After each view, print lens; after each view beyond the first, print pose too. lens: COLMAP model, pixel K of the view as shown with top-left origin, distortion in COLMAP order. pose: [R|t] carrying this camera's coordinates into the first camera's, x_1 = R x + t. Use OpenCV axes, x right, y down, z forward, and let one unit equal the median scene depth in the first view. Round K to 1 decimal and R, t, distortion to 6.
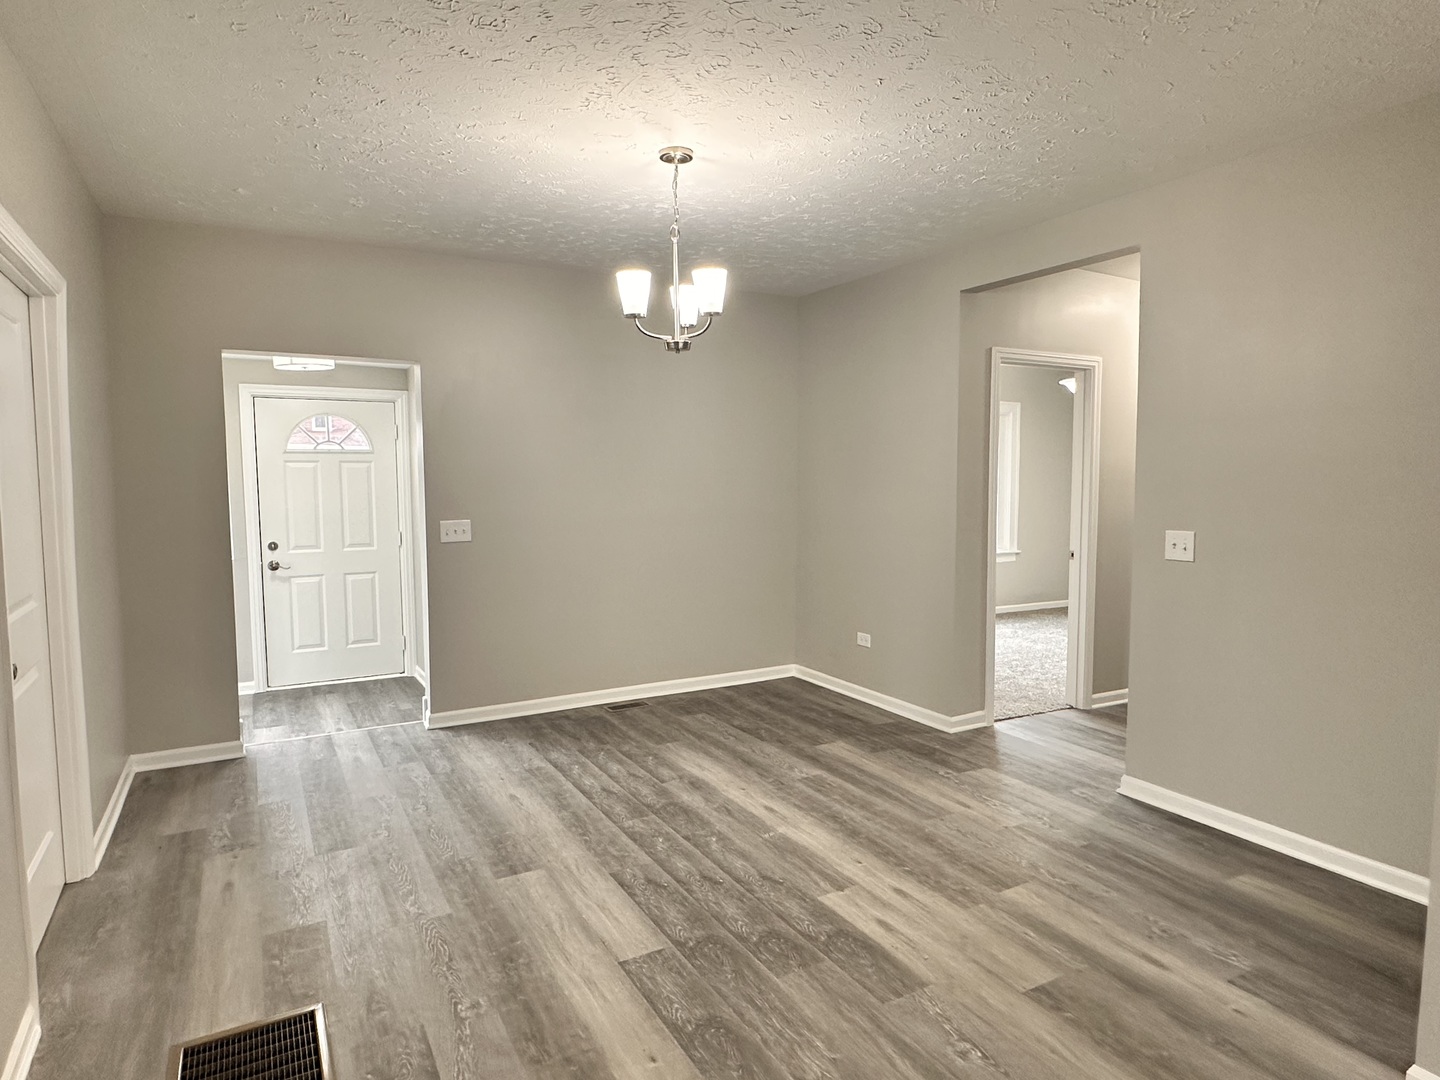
lens RADIAL K [[849.4, 0, 720.0], [0, 849.4, 540.0], [0, 0, 1]] dist [0.001679, 0.001148]
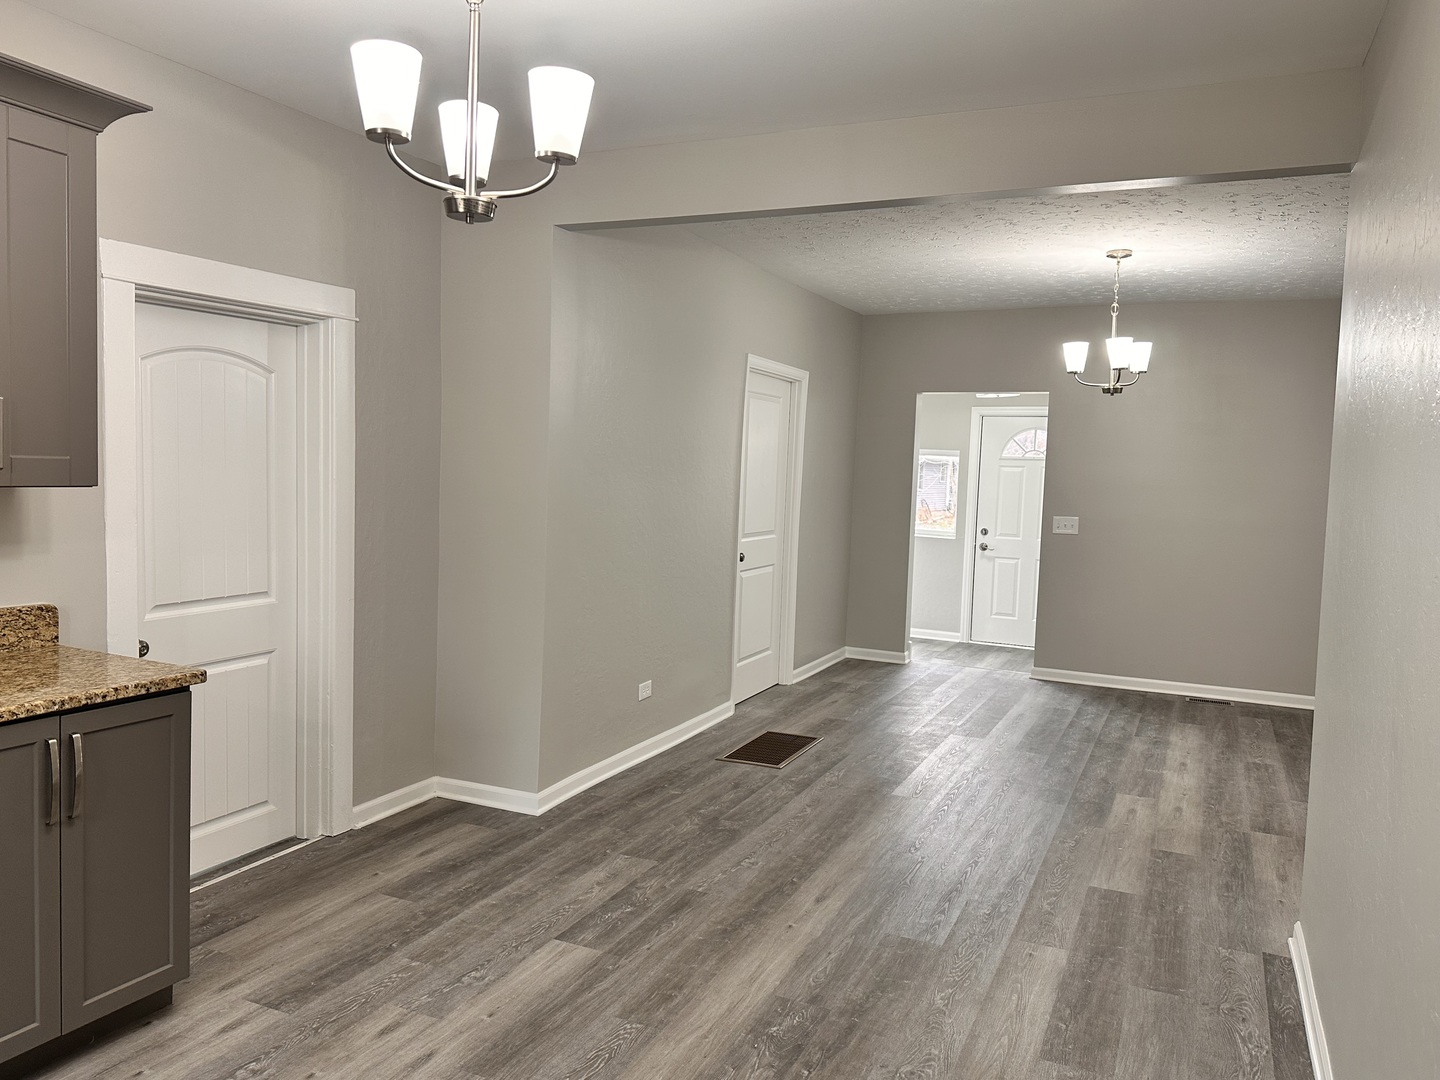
lens RADIAL K [[1053.2, 0, 720.0], [0, 1053.2, 540.0], [0, 0, 1]] dist [0.113846, -0.191472]
pose [[0.591901, 0.081564, -0.801873, 0.960953], [-0.096984, 0.994846, 0.029604, 0.020654], [0.800155, 0.060246, 0.596760, -0.505961]]
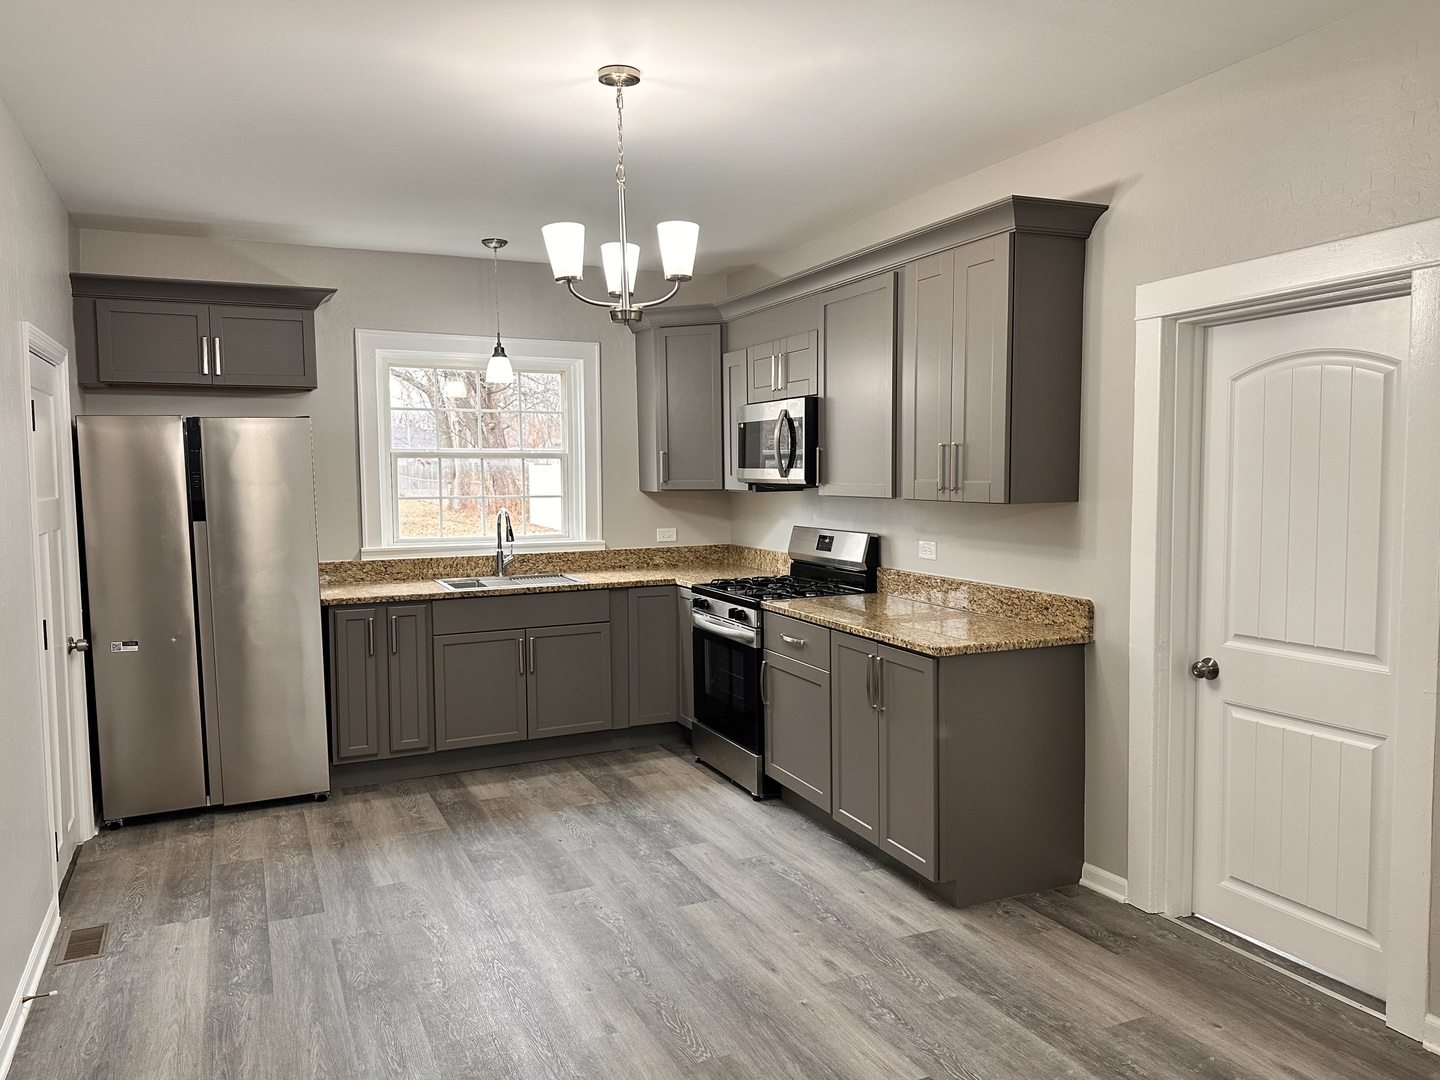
lens RADIAL K [[1053.2, 0, 720.0], [0, 1053.2, 540.0], [0, 0, 1]] dist [0.113846, -0.191472]
pose [[-0.996920, 0.010072, 0.077778, 0.175407], [0.021003, 0.989783, 0.141025, -0.074906], [-0.075563, 0.142224, -0.986946, 0.747504]]
